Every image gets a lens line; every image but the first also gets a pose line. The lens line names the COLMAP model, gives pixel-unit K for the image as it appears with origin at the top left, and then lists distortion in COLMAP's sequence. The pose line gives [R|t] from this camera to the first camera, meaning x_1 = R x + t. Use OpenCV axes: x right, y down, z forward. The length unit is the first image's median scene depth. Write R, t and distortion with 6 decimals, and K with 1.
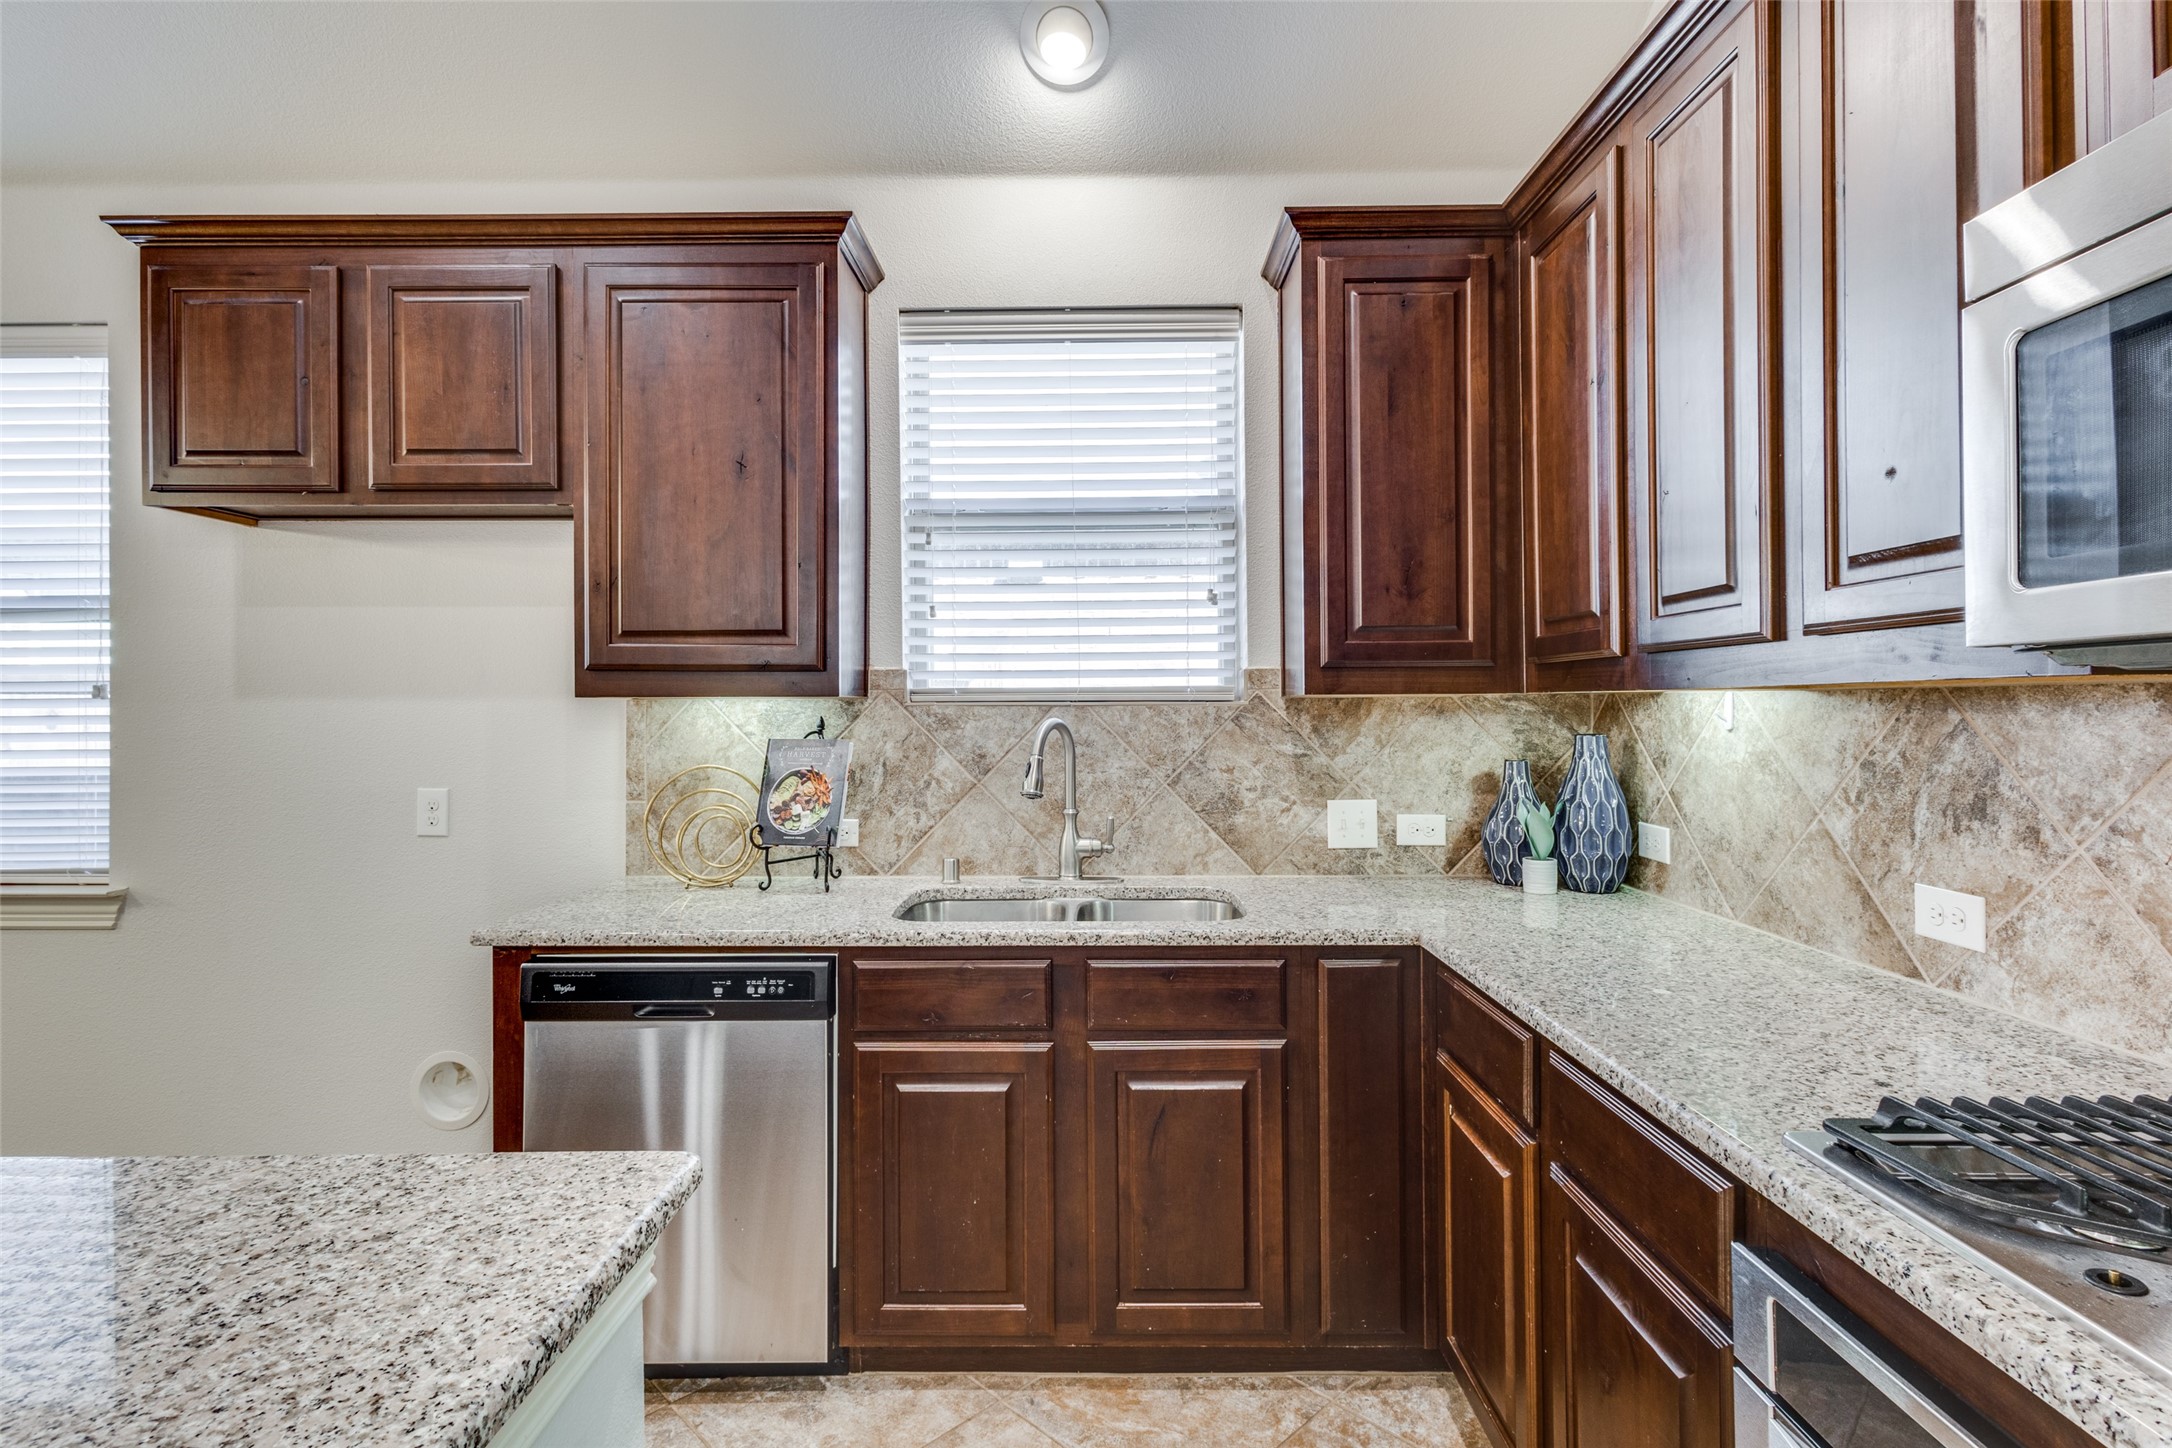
lens RADIAL K [[1035.2, 0, 1073.0], [0, 1035.2, 710.9], [0, 0, 1]] dist [0.006017, 0.000427]
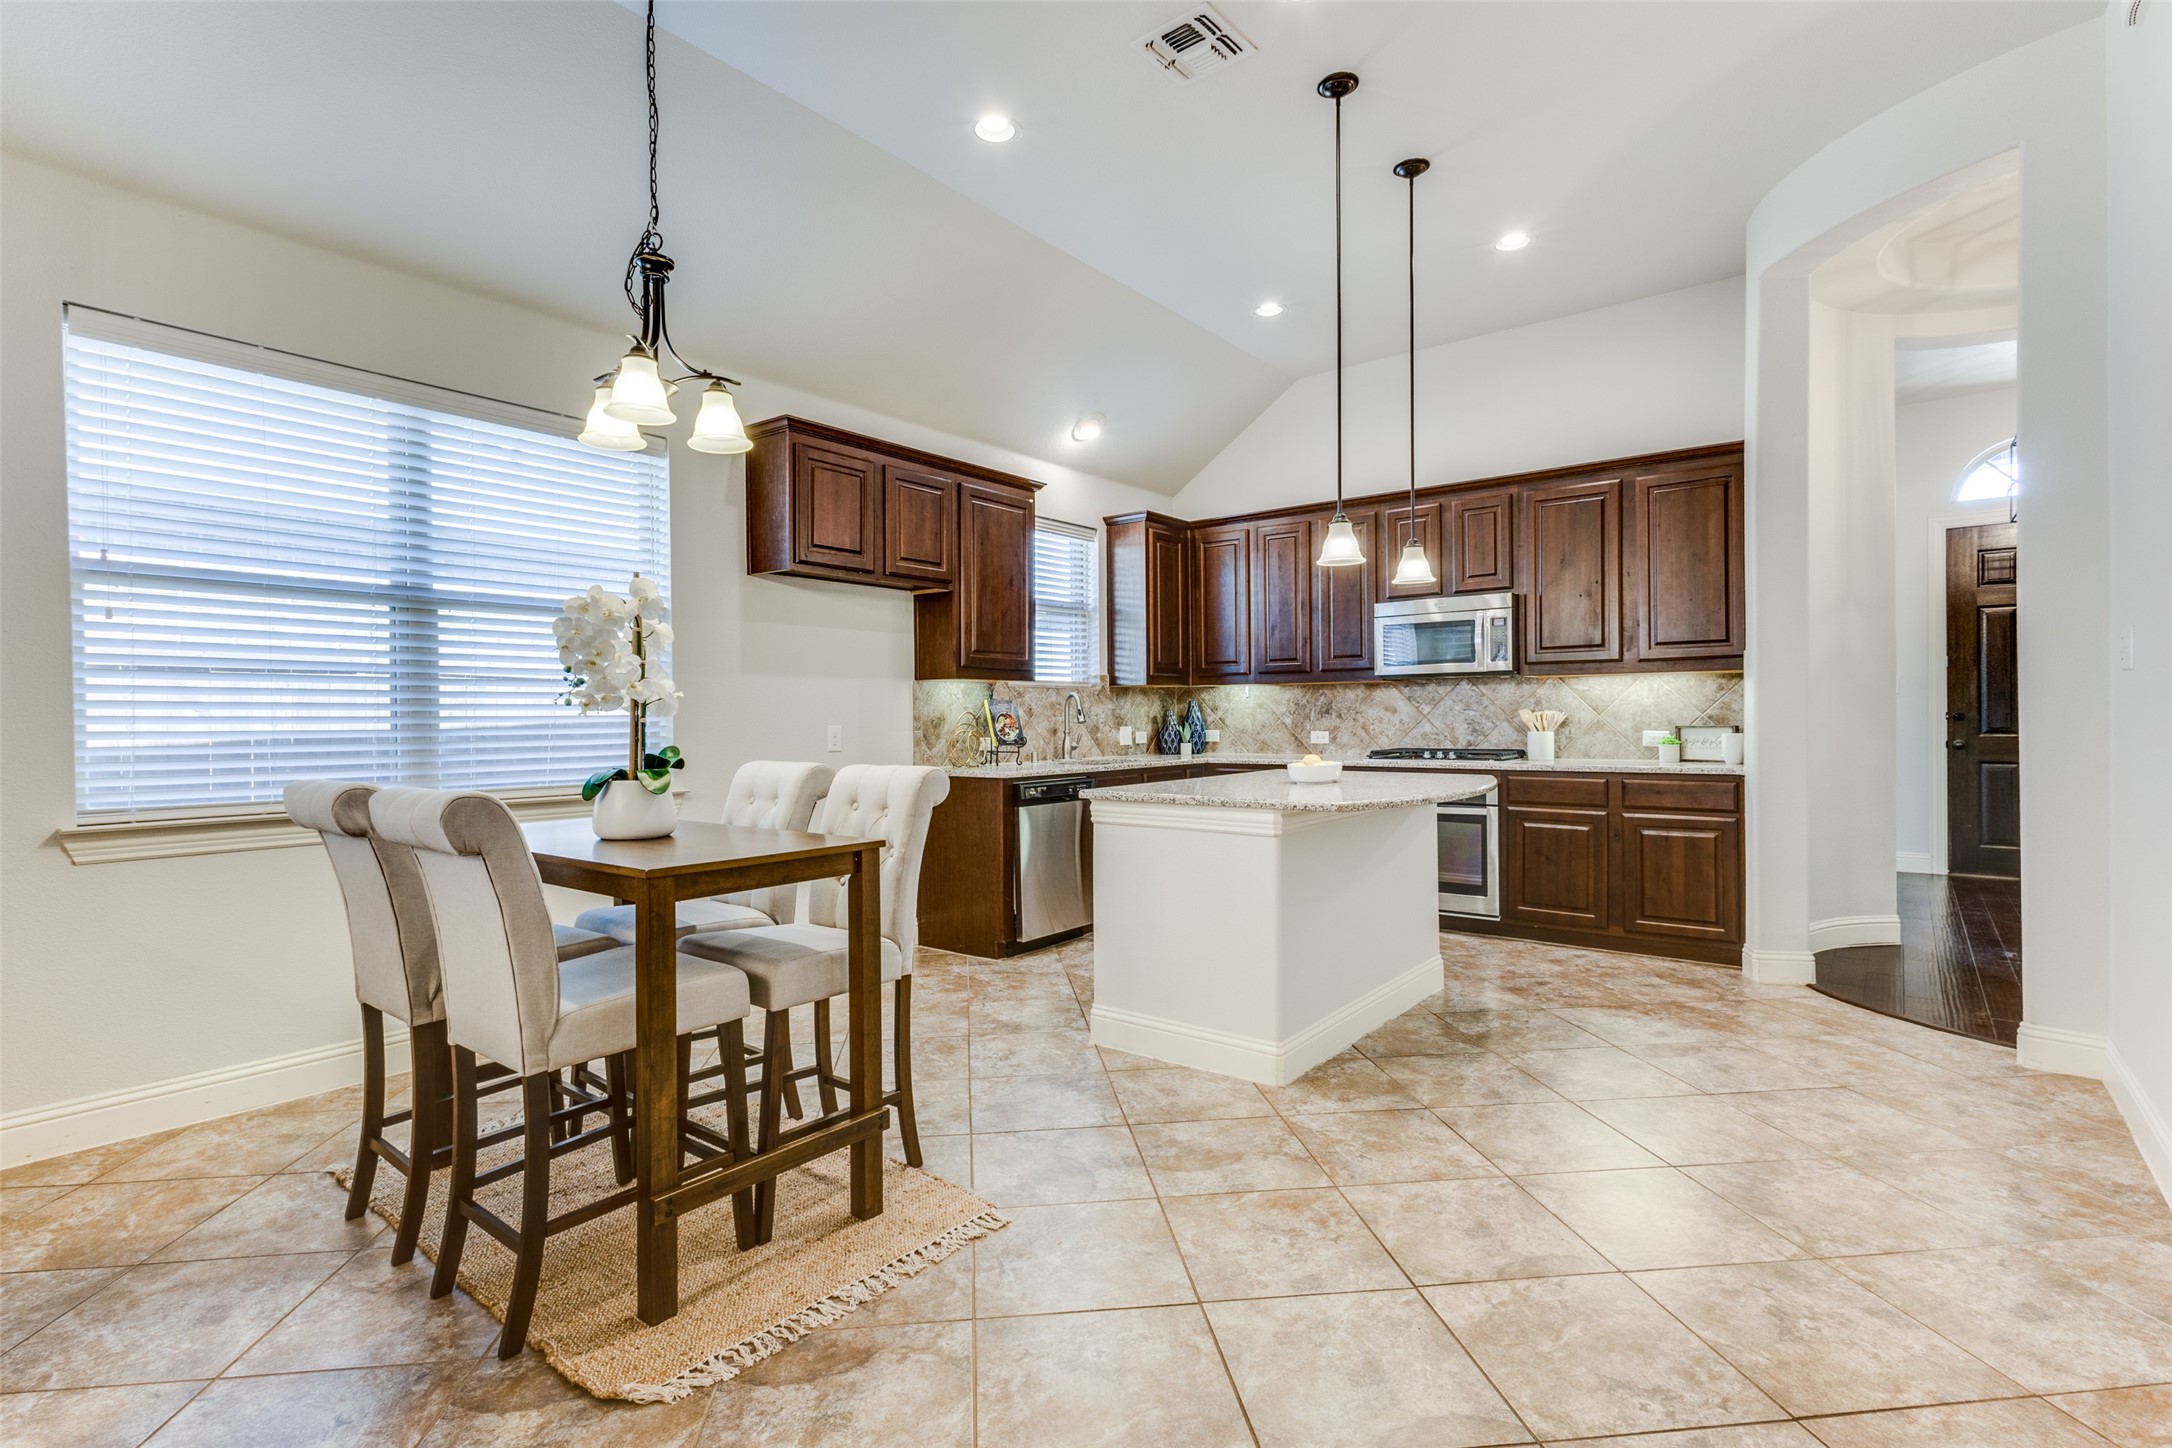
lens RADIAL K [[979.6, 0, 1123.8], [0, 979.6, 720.2], [0, 0, 1]] dist [0.008345, 0.000433]
pose [[0.598760, -0.007909, 0.800890, -1.775598], [0.007590, 0.999962, 0.004200, 0.062787], [-0.800893, 0.003564, 0.598797, -0.482456]]
